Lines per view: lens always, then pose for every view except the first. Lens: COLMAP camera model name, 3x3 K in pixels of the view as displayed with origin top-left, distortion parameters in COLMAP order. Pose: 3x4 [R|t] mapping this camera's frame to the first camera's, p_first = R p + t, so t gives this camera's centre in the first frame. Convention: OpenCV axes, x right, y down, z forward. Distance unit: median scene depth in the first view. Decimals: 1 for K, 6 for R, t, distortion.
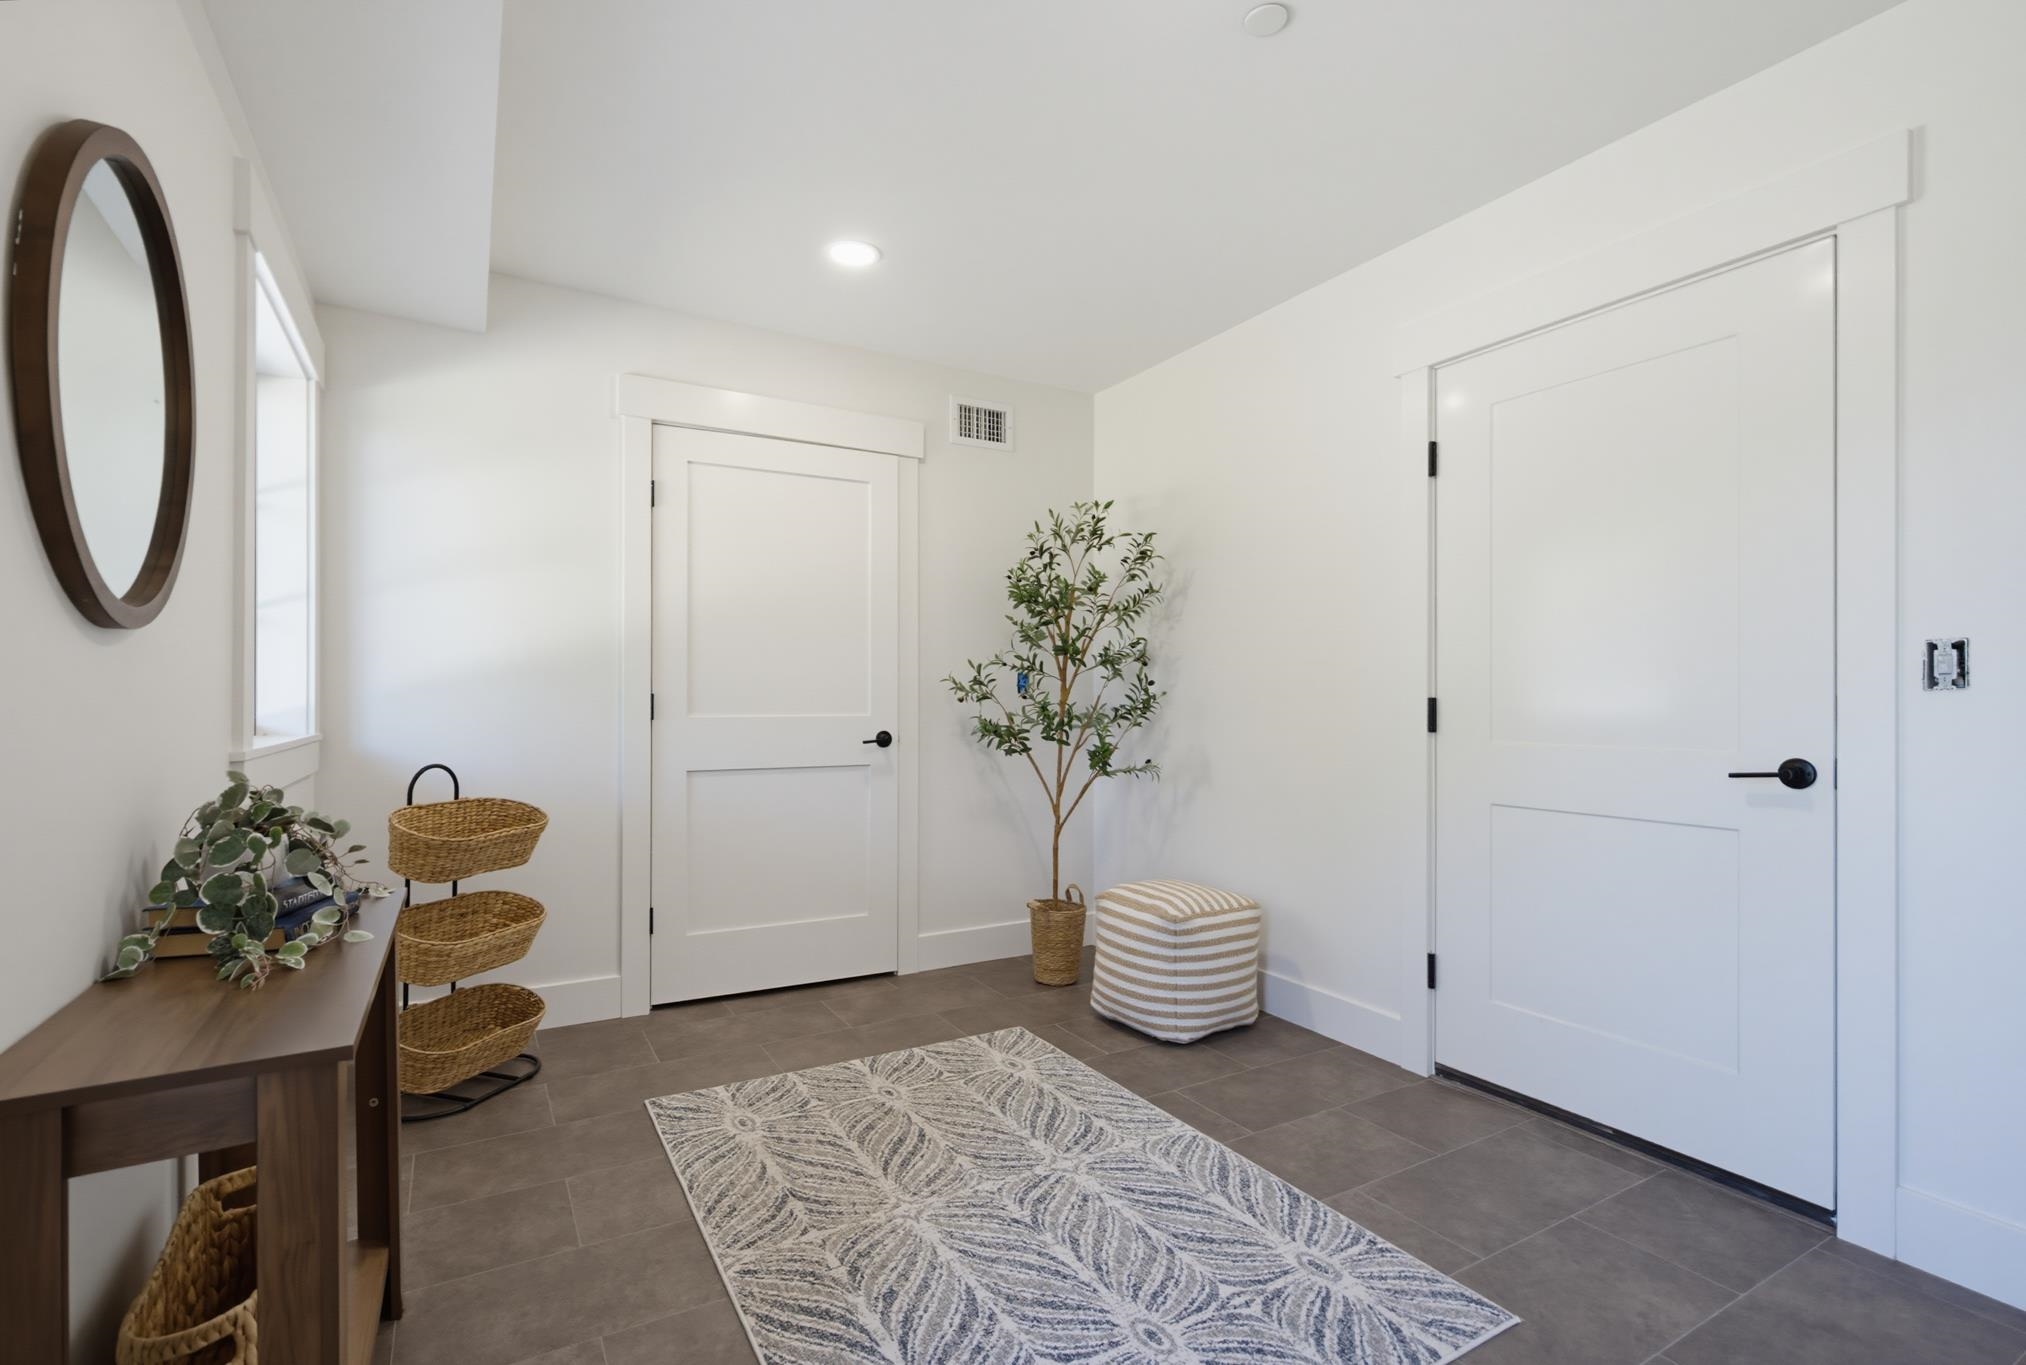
lens RADIAL K [[934.3, 0, 1006.3], [0, 934.3, 711.8], [0, 0, 1]] dist [0.010475, 0.000028]
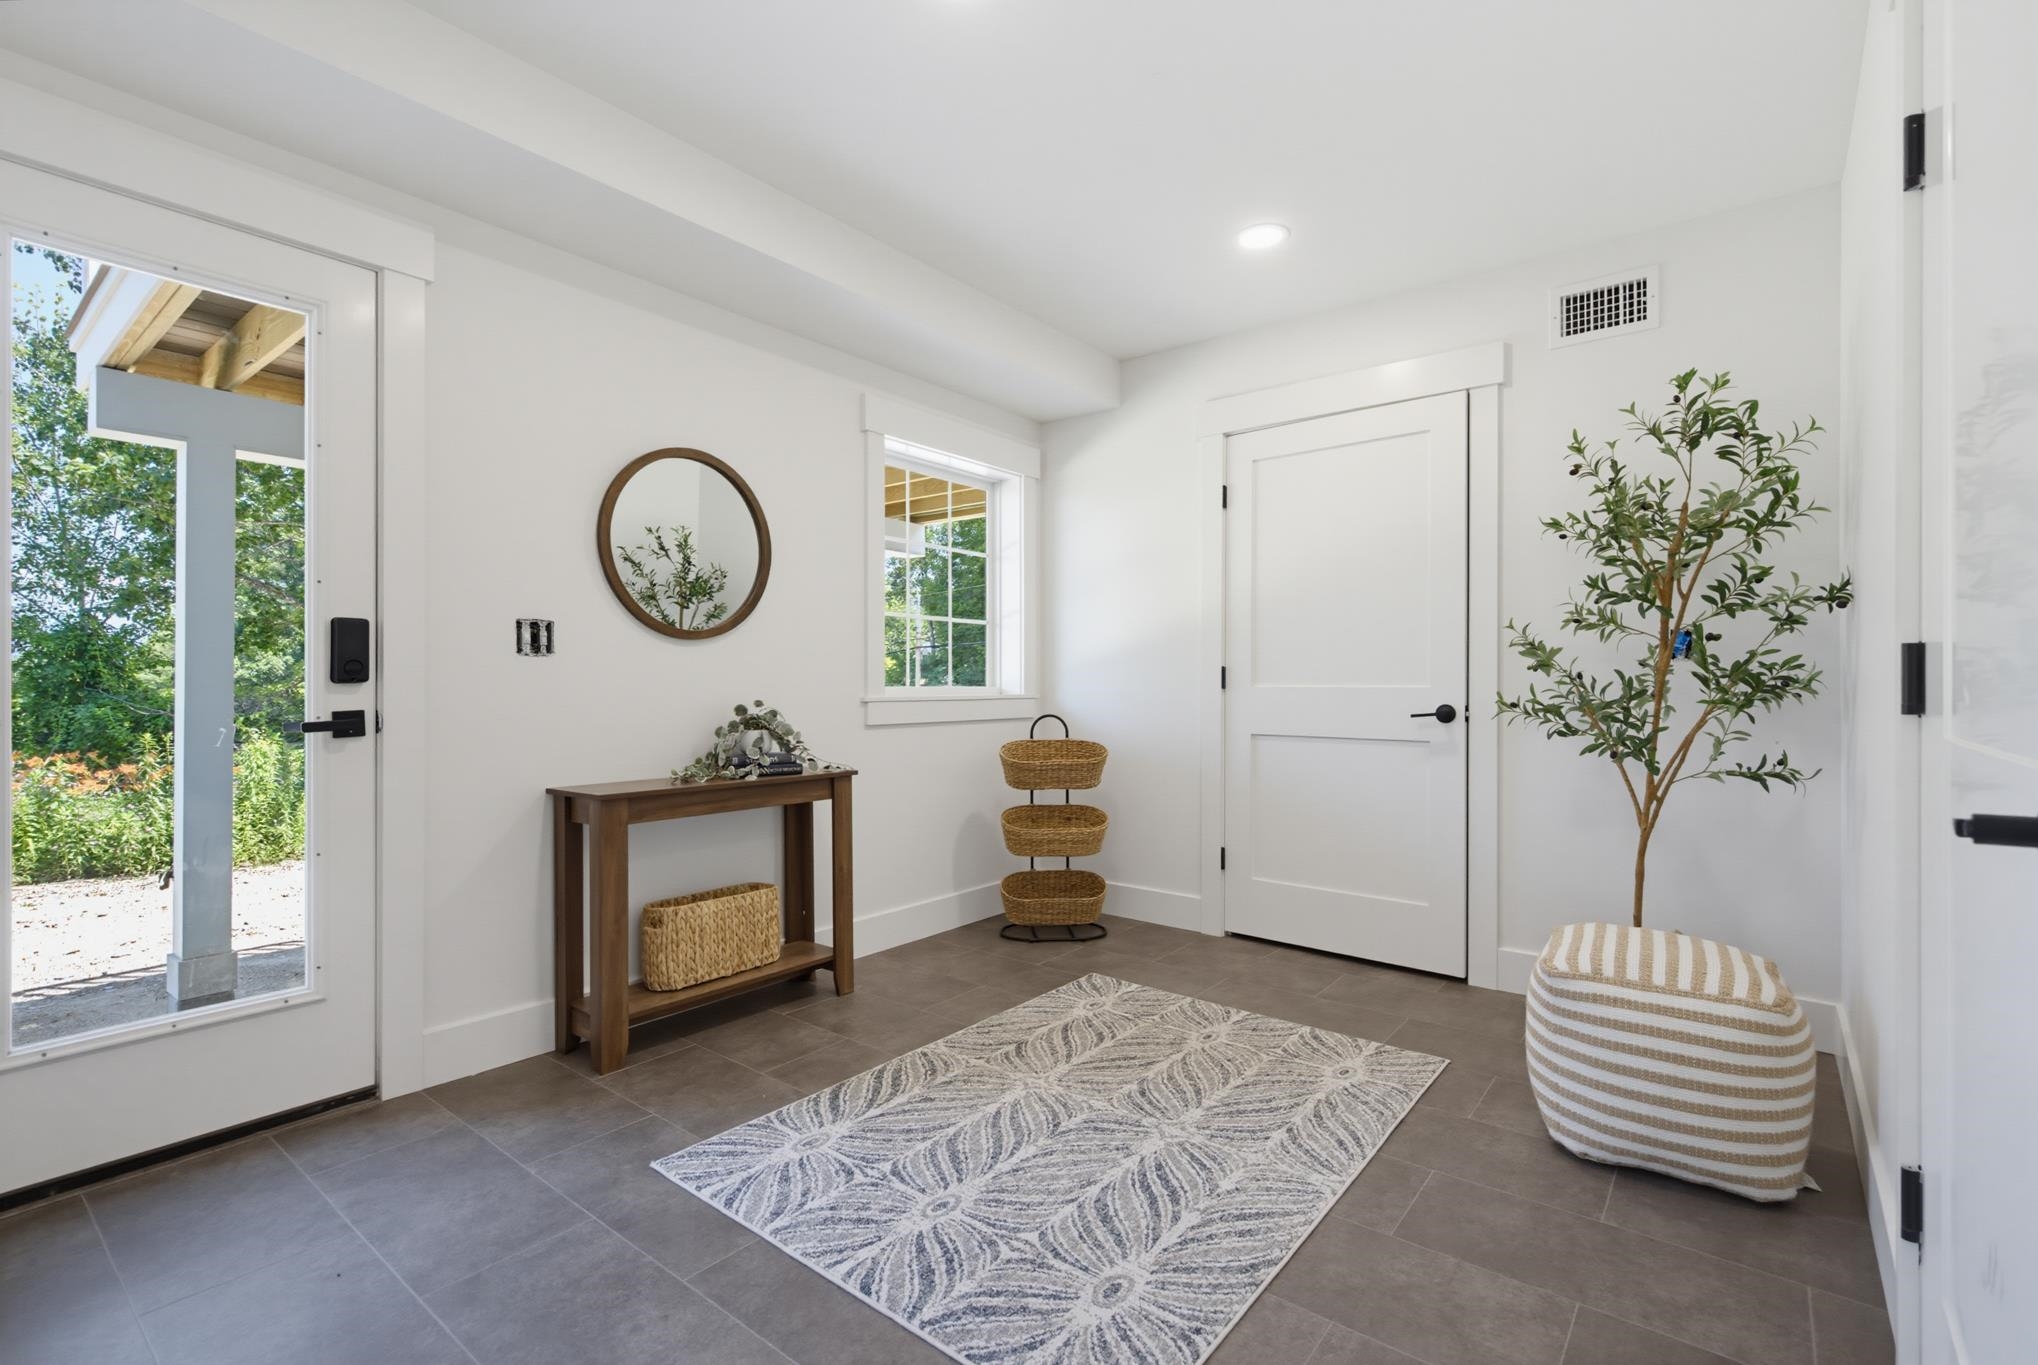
lens RADIAL K [[928.1, 0, 1008.7], [0, 928.1, 700.5], [0, 0, 1]] dist [0.002207, -0.000224]
pose [[0.363159, 0.016872, -0.931574, 0.807028], [-0.014911, 0.999813, 0.012295, 0.017988], [0.931608, 0.009426, 0.363343, 0.427102]]
